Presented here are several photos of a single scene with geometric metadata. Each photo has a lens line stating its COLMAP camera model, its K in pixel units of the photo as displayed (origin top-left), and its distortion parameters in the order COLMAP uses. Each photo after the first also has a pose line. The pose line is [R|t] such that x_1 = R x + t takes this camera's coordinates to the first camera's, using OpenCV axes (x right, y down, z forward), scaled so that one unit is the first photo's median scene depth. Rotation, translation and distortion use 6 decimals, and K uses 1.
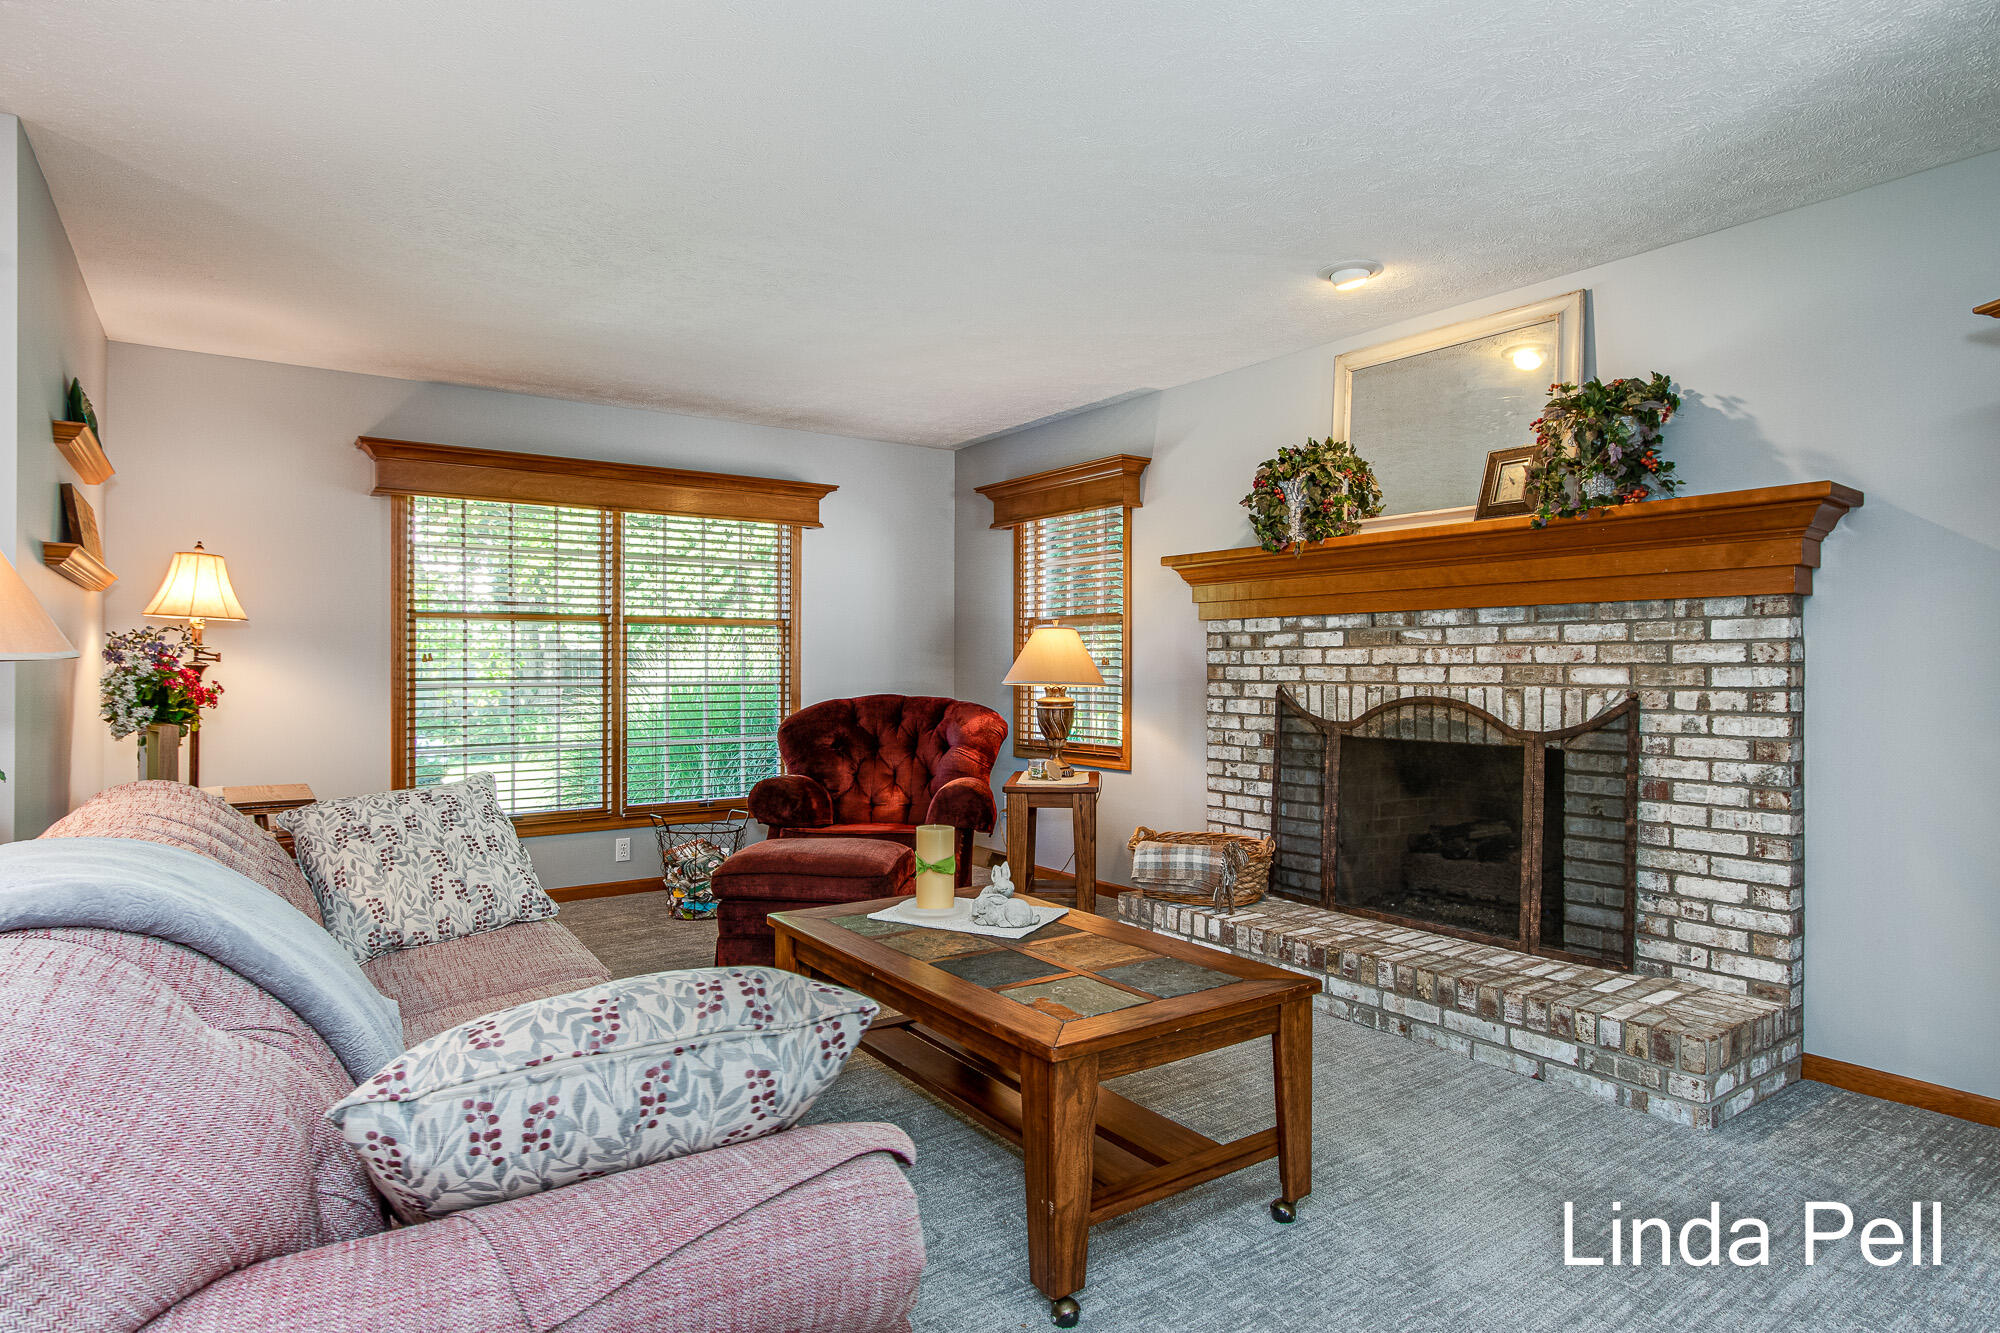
lens RADIAL K [[1080.1, 0, 982.7], [0, 1080.1, 663.1], [0, 0, 1]] dist [-0.018700, 0.003819]
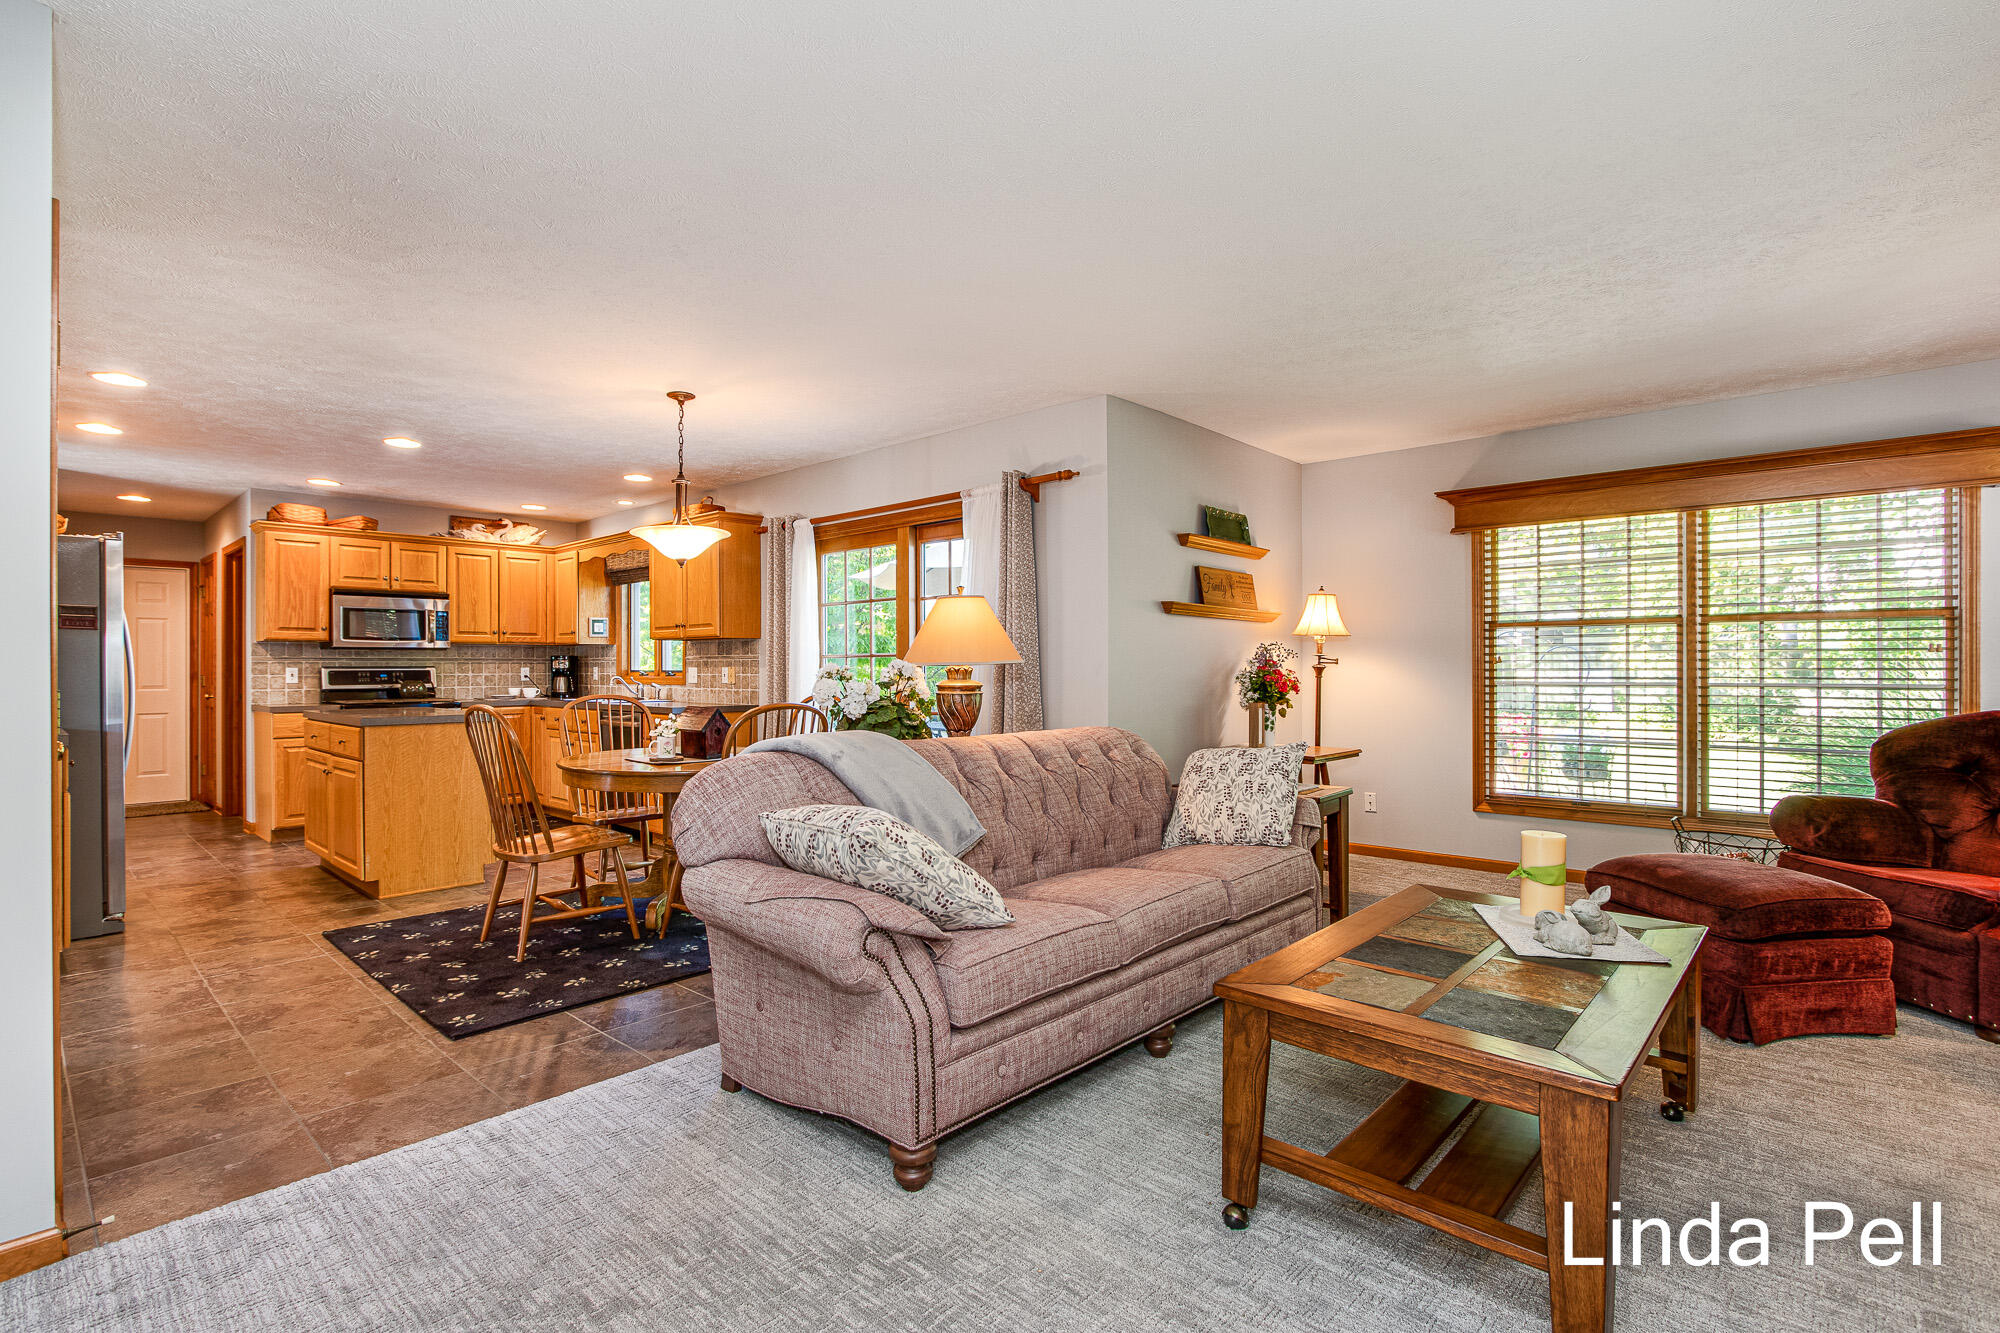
lens RADIAL K [[931.0, 0, 981.4], [0, 931.0, 667.5], [0, 0, 1]] dist [-0.022324, 0.002720]
pose [[0.211386, -0.000619, -0.977403, 0.519879], [0.004192, 0.999991, 0.000274, 0.000644], [0.977394, -0.004155, 0.211386, 0.266148]]
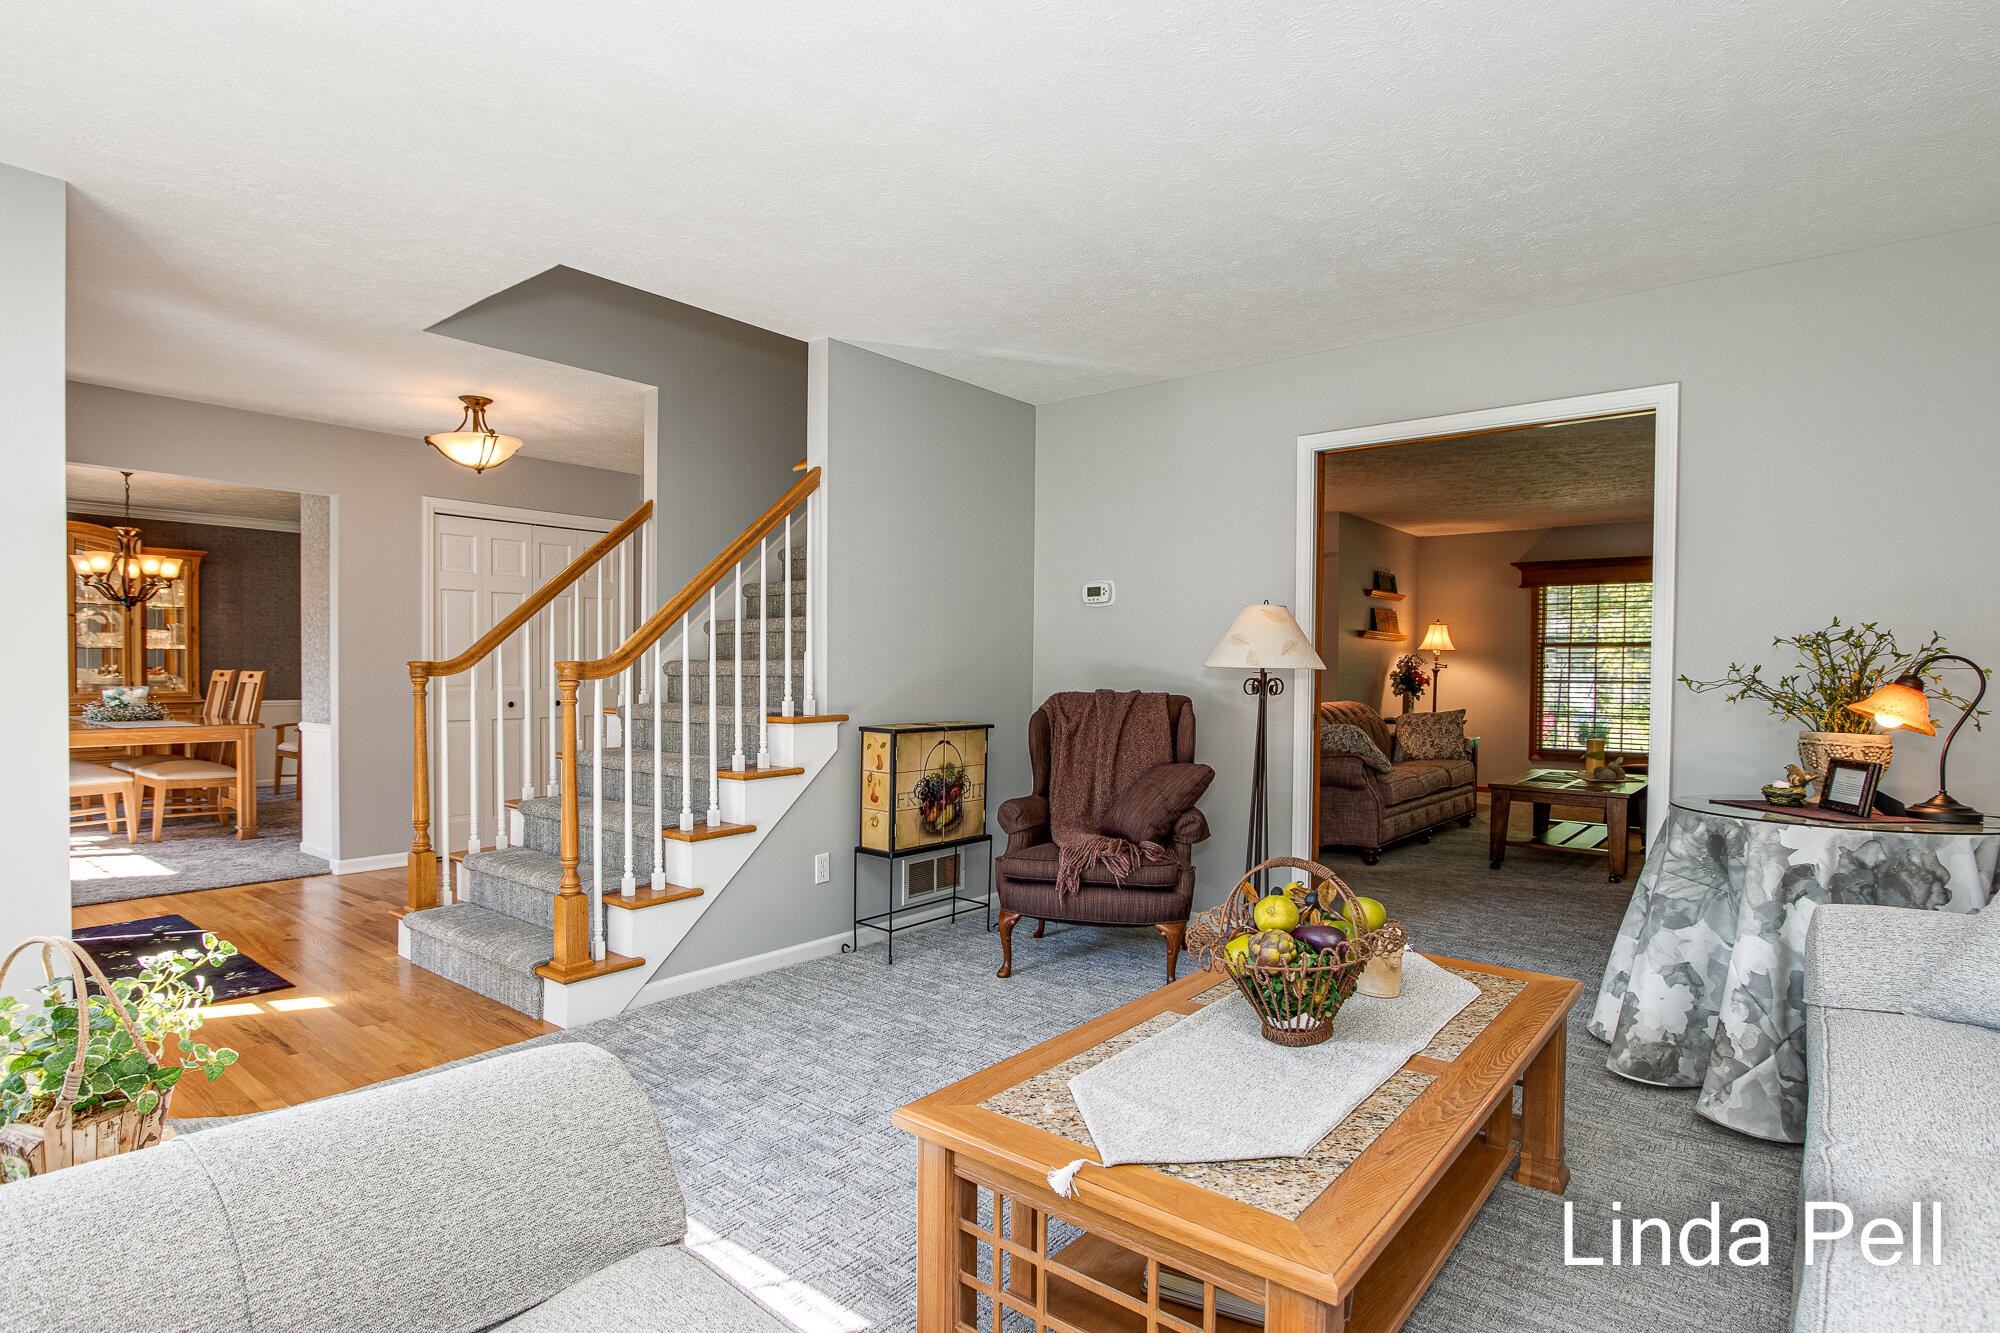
lens RADIAL K [[1026.6, 0, 992.7], [0, 1026.6, 677.3], [0, 0, 1]] dist [-0.016070, 0.000655]
pose [[0.279489, 0.012624, -0.960066, 1.371487], [-0.005127, 0.999919, 0.011655, -0.003014], [0.960135, 0.001664, 0.279531, -0.703956]]
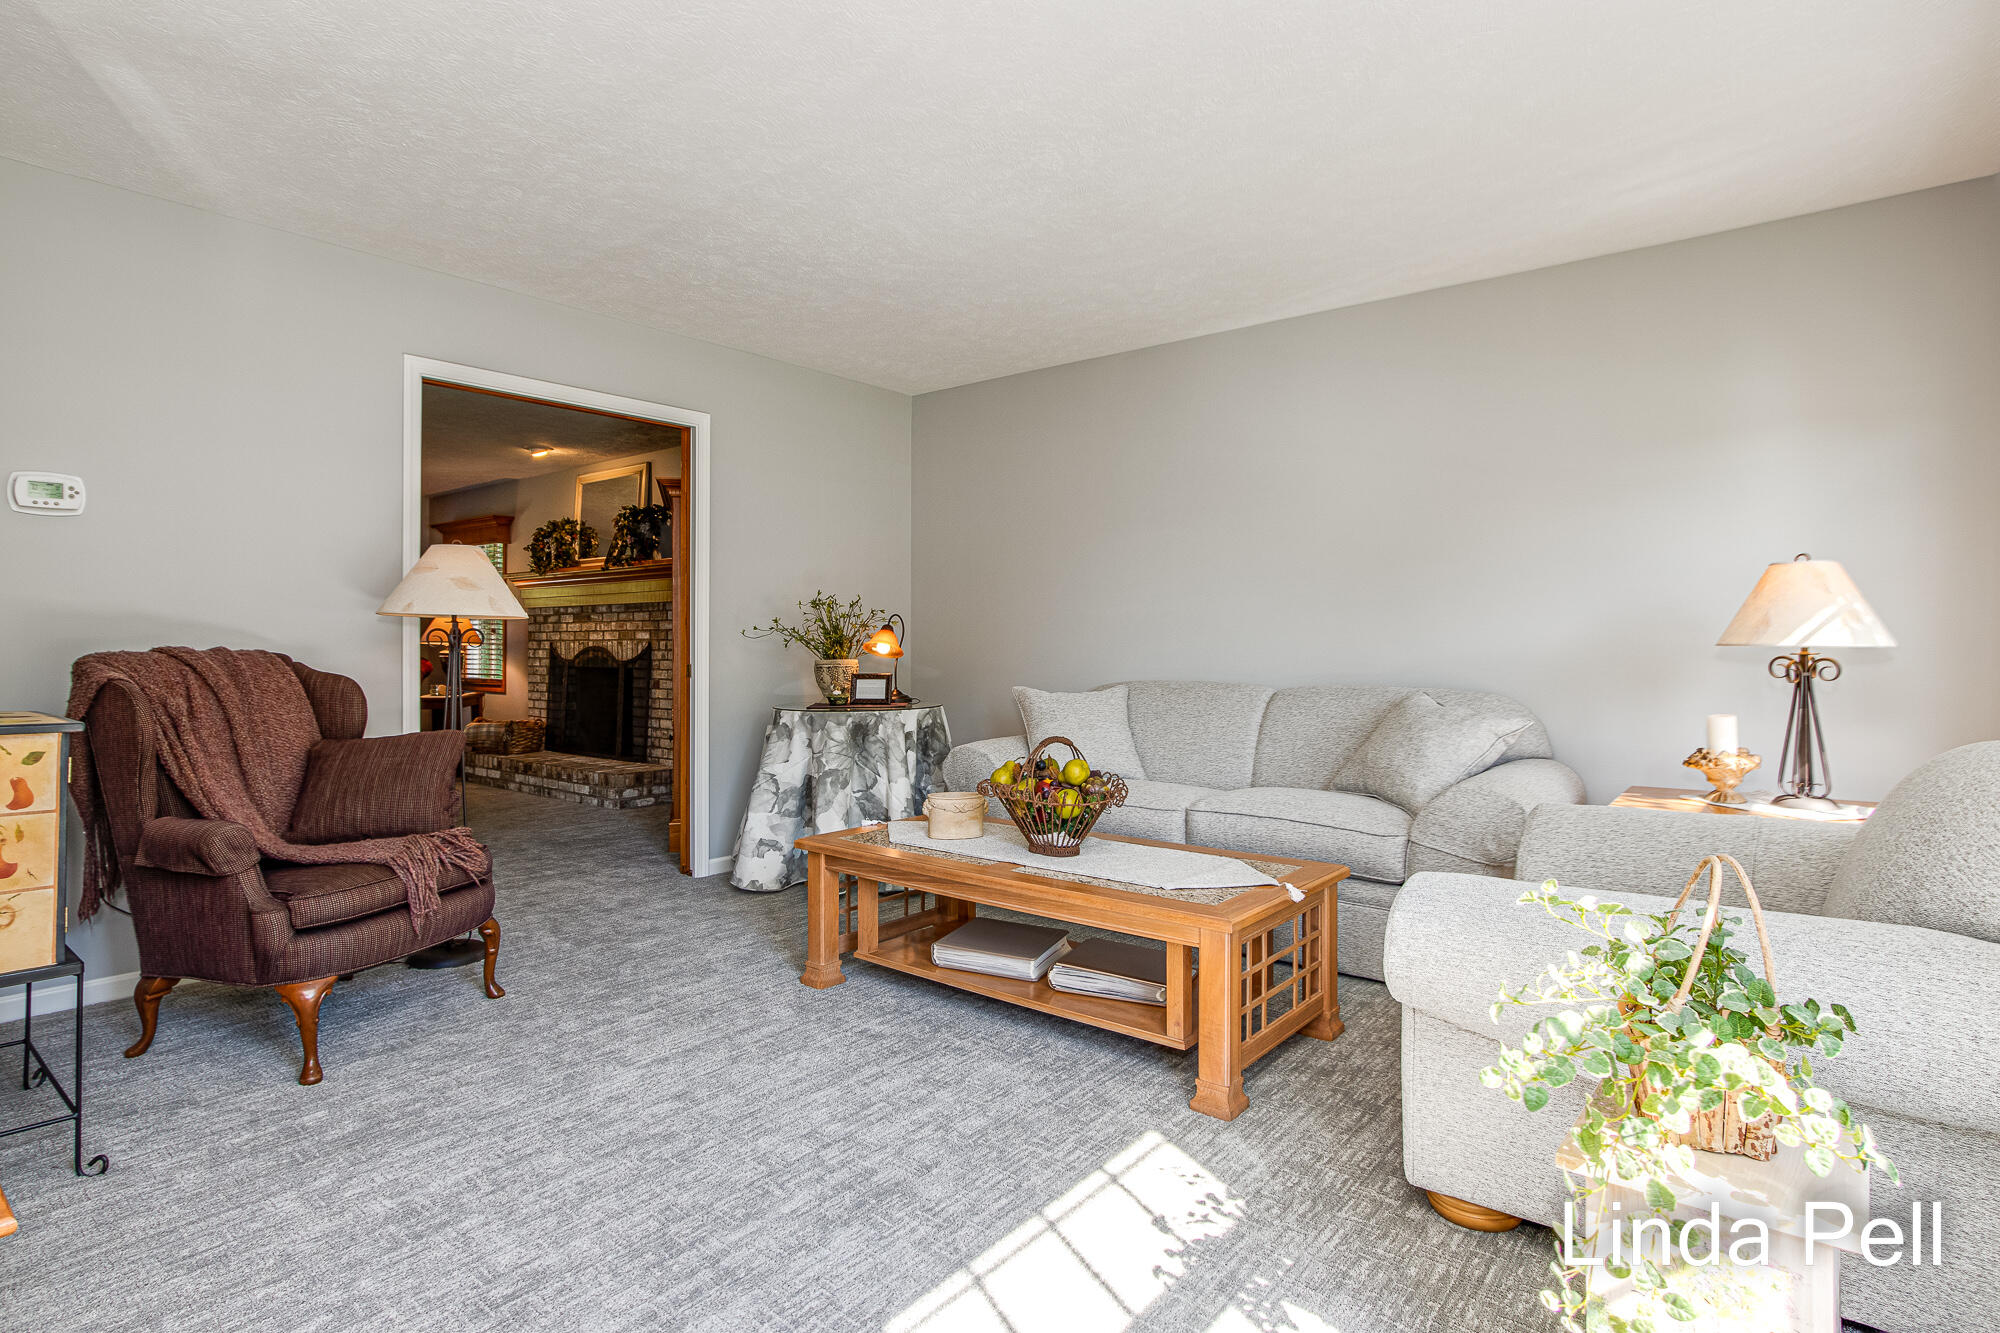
lens RADIAL K [[1026.6, 0, 976.1], [0, 1026.6, 633.3], [0, 0, 1]] dist [-0.016070, 0.000655]
pose [[0.963653, 0.000403, 0.267157, 0.620365], [0.001221, 0.999982, -0.005910, 0.019526], [-0.267155, 0.006021, 0.963635, -1.175995]]
